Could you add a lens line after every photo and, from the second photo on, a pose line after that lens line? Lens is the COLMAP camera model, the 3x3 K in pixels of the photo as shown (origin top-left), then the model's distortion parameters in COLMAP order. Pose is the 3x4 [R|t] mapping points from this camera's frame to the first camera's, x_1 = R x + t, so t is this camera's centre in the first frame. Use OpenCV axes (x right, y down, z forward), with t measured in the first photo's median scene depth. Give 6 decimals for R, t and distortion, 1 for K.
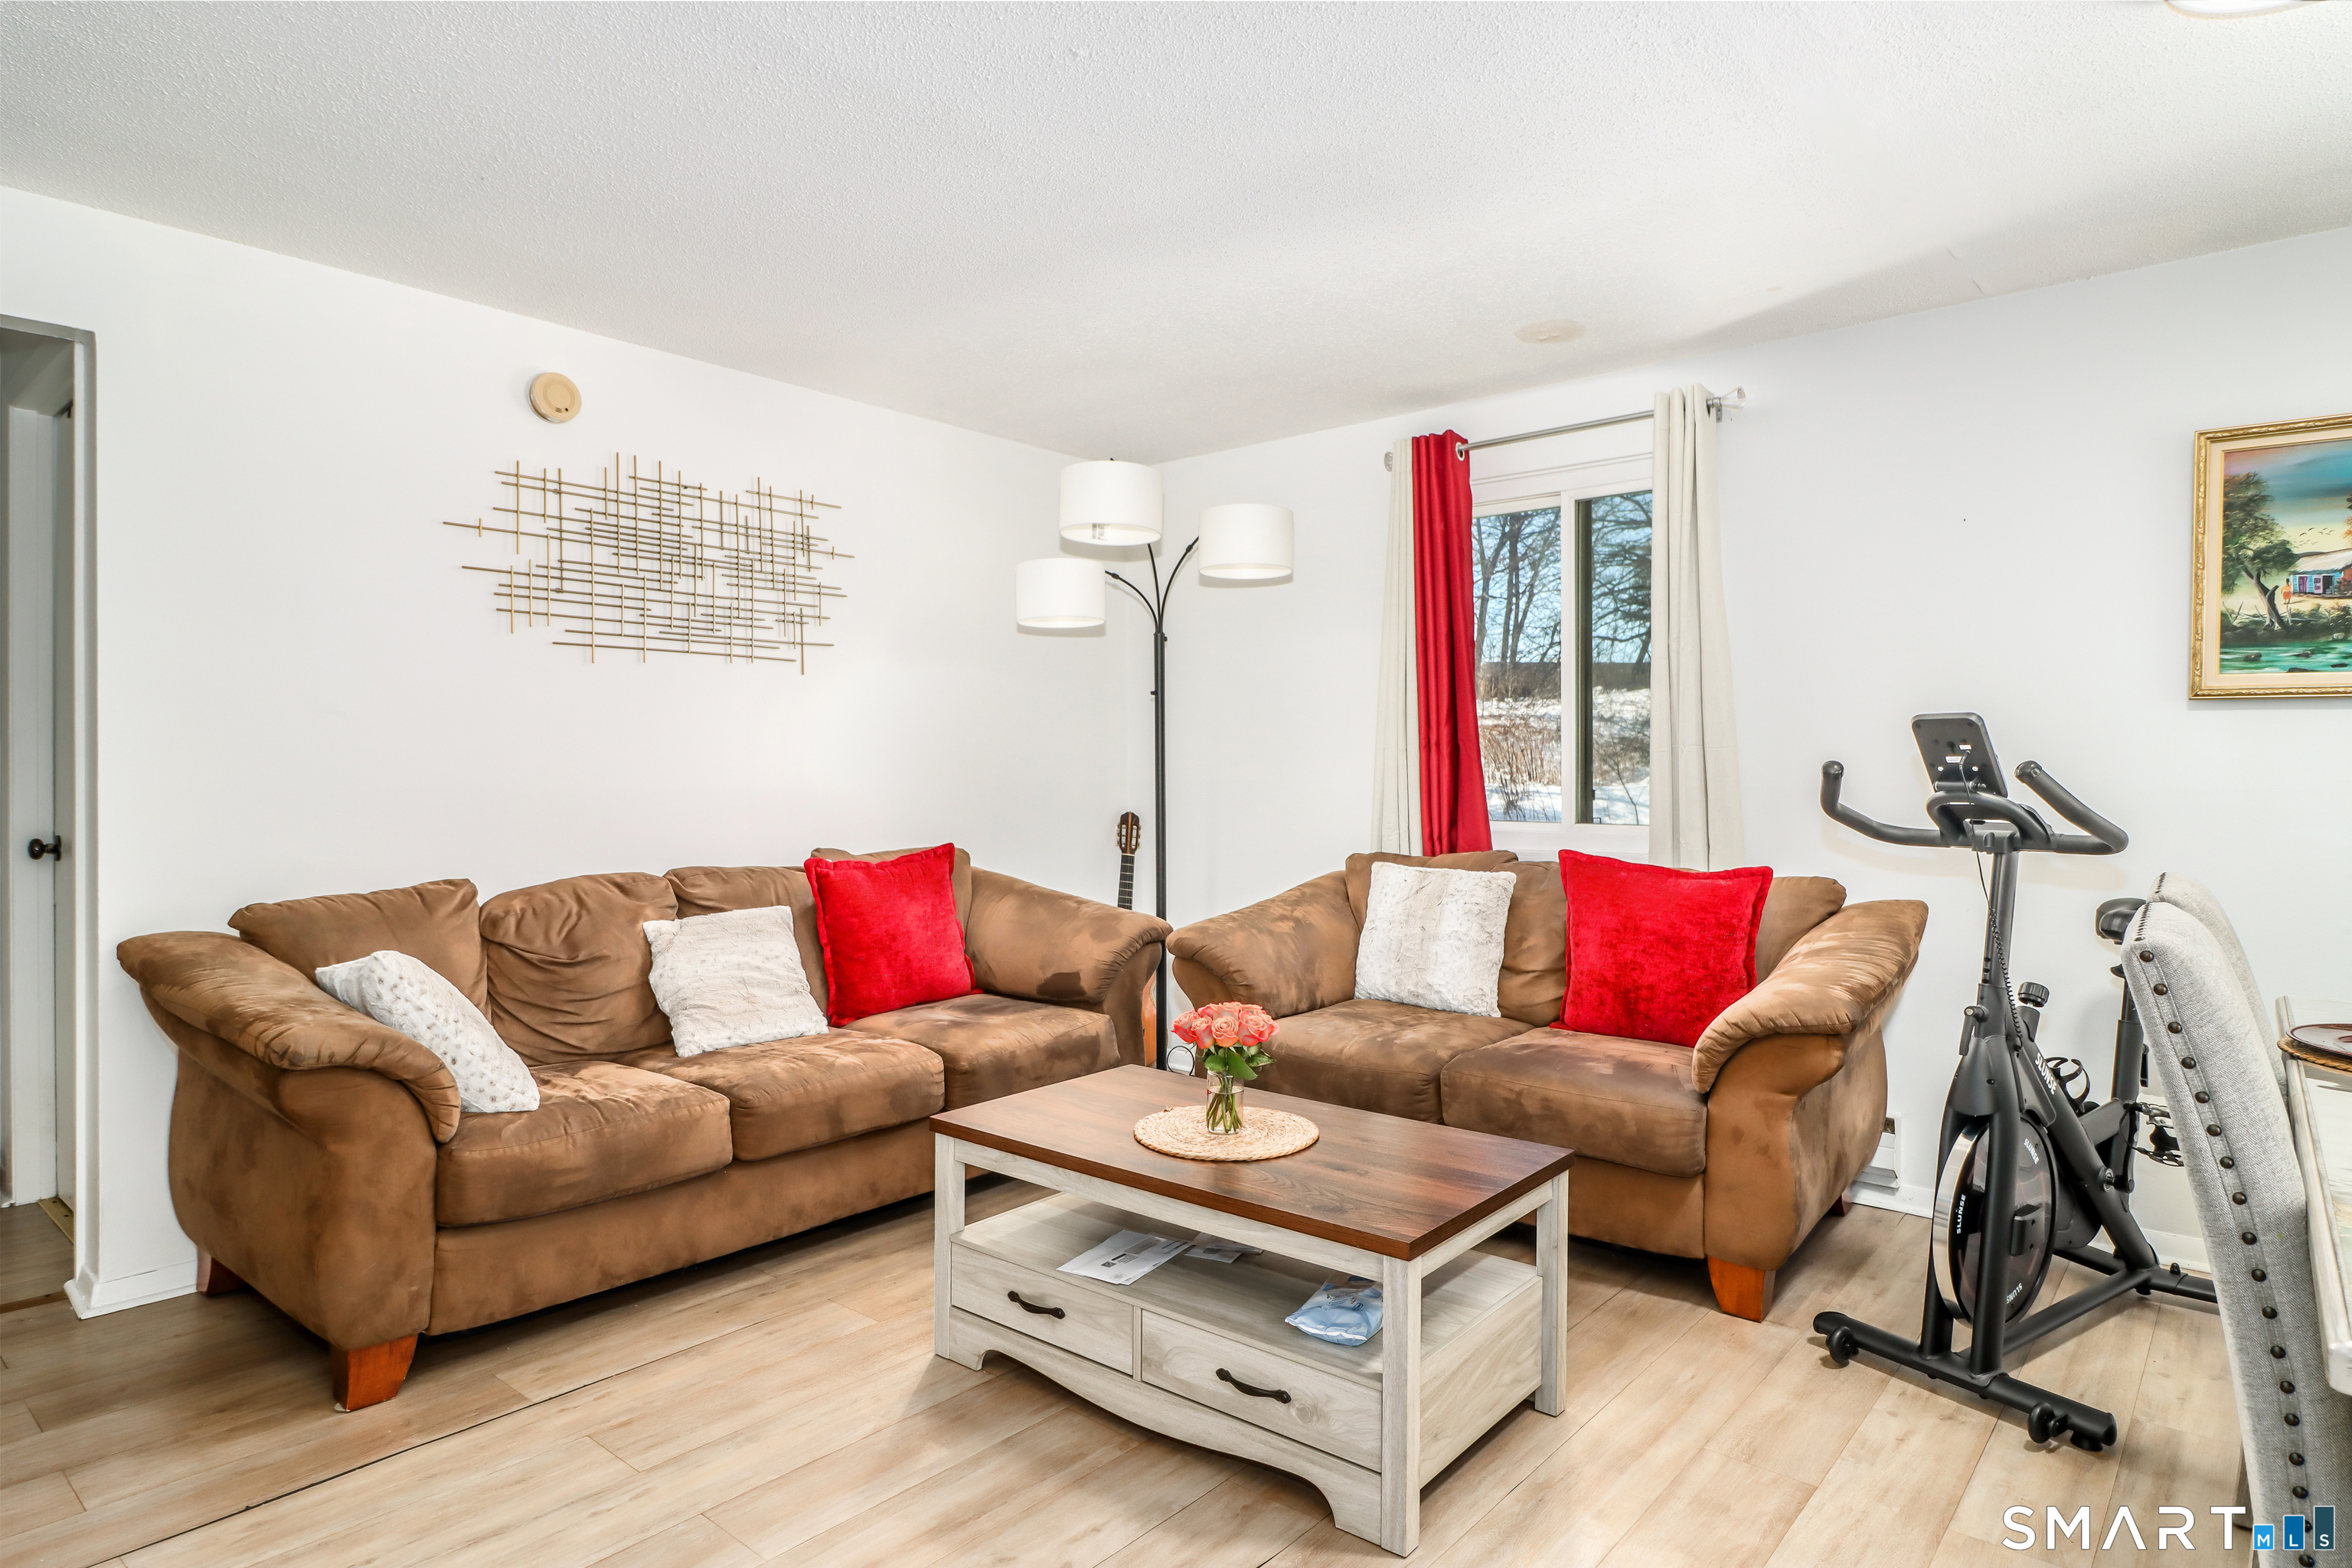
lens RADIAL K [[1326.6, 0, 1175.3], [0, 1326.6, 769.6], [0, 0, 1]] dist [0.002458, -0.003549]
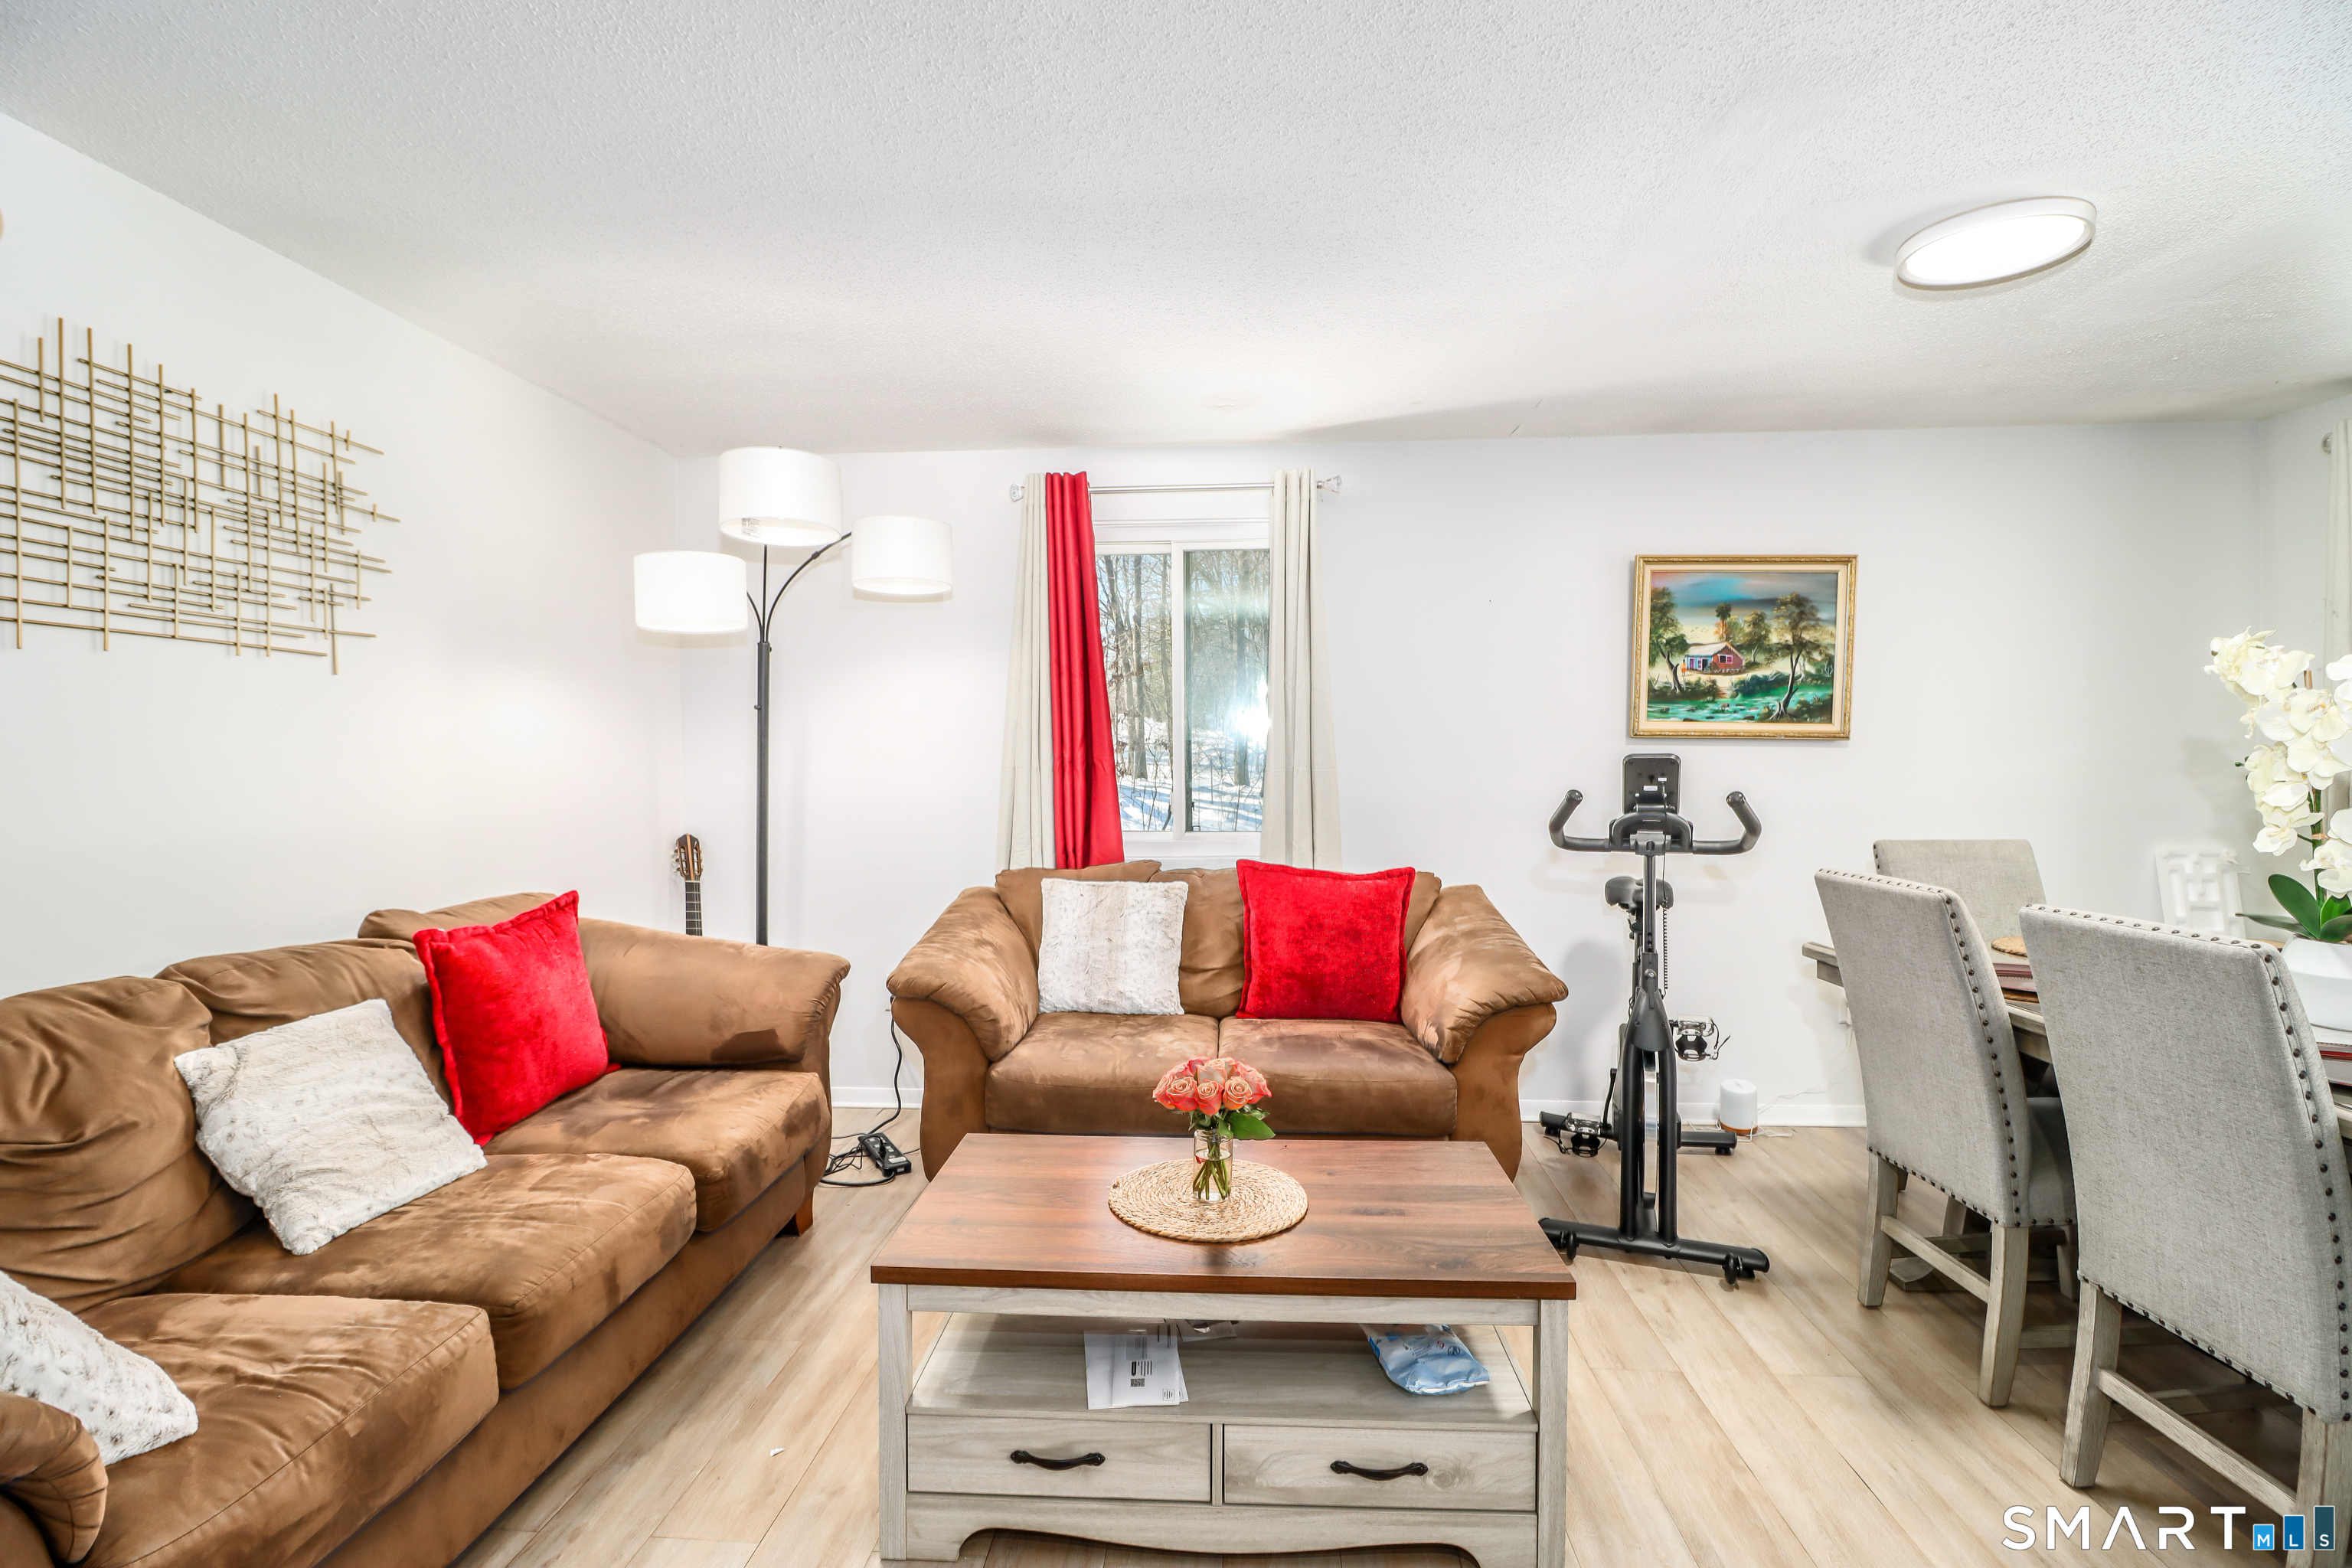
lens RADIAL K [[1104.8, 0, 1186.4], [0, 1104.8, 768.1], [0, 0, 1]] dist [-0.001904, -0.010671]
pose [[0.801198, -0.008608, 0.598337, -0.308287], [0.004310, 0.999954, 0.008614, -0.026853], [-0.598383, -0.004323, 0.801198, 0.267557]]
